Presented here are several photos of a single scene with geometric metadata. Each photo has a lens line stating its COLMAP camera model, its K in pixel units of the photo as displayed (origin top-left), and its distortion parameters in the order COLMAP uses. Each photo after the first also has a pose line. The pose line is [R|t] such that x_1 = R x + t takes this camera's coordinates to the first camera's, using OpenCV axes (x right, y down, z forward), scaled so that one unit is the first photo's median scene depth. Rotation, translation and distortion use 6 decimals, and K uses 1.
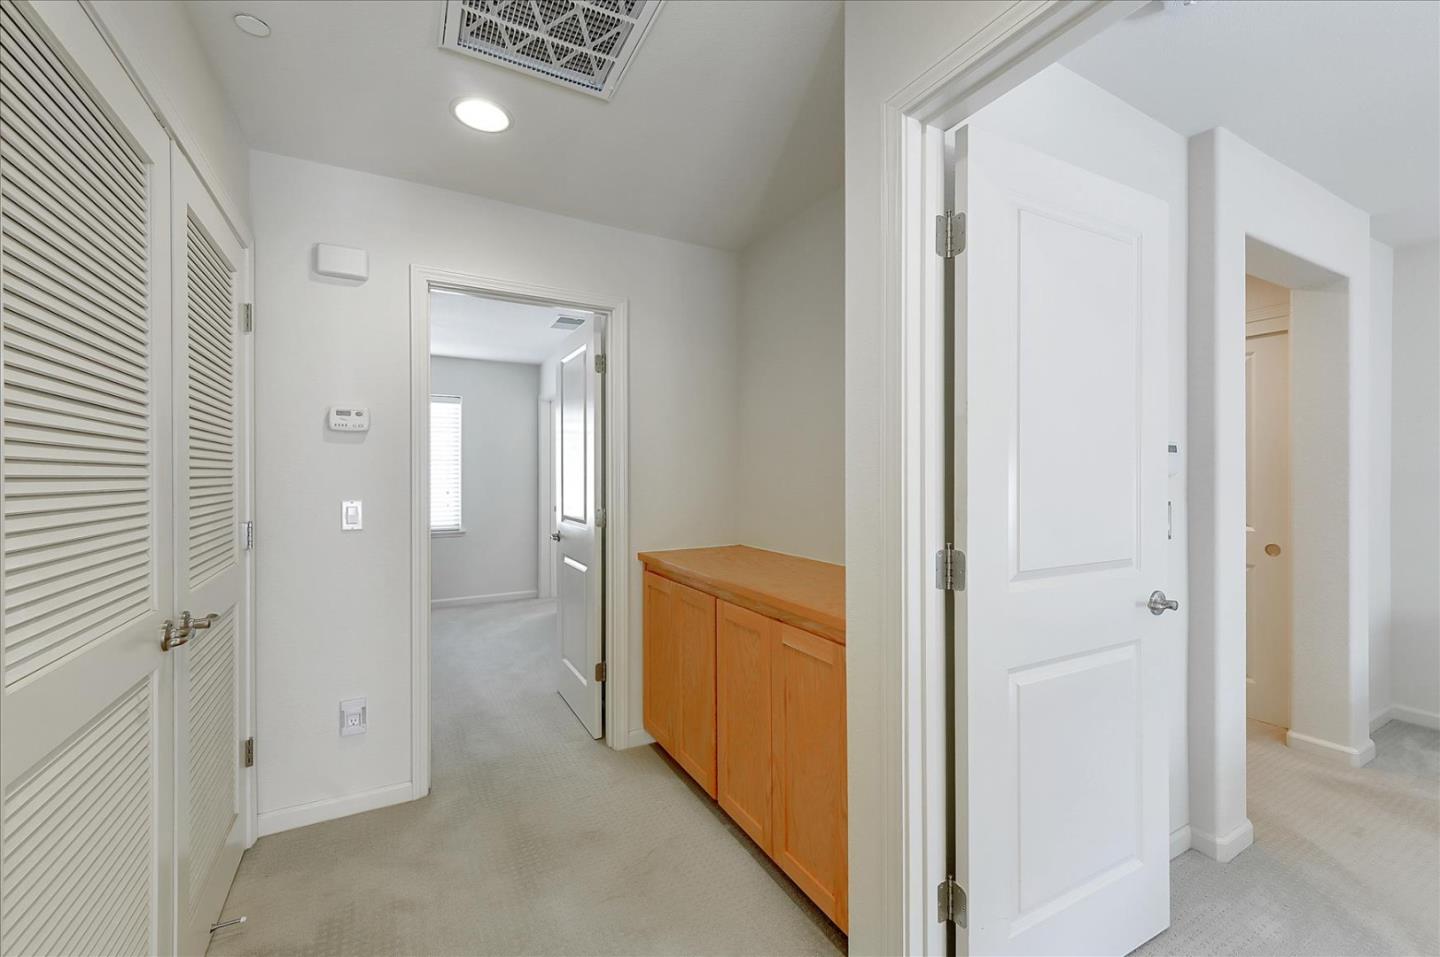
lens RADIAL K [[598.8, 0, 725.5], [0, 598.8, 470.8], [0, 0, 1]] dist [0.000211, -0.006827]
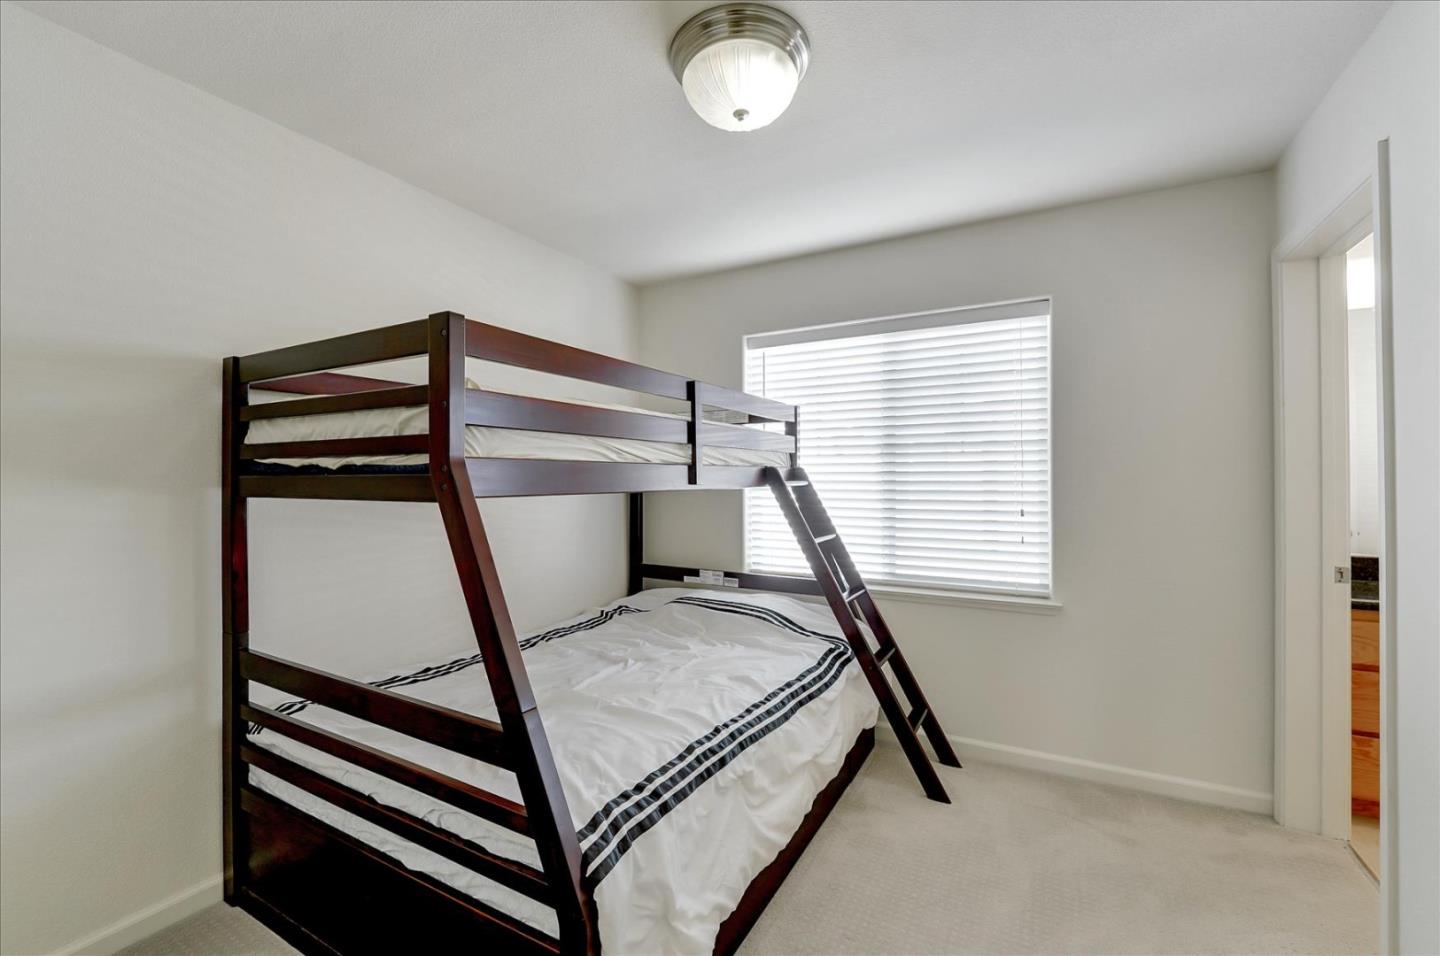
lens RADIAL K [[598.8, 0, 725.5], [0, 598.8, 470.3], [0, 0, 1]] dist [0.000211, -0.006827]
pose [[0.533611, -0.006821, -0.845702, -0.195386], [0.005304, 0.999975, -0.004719, 0.004609], [0.845713, -0.001968, 0.533634, 0.557427]]
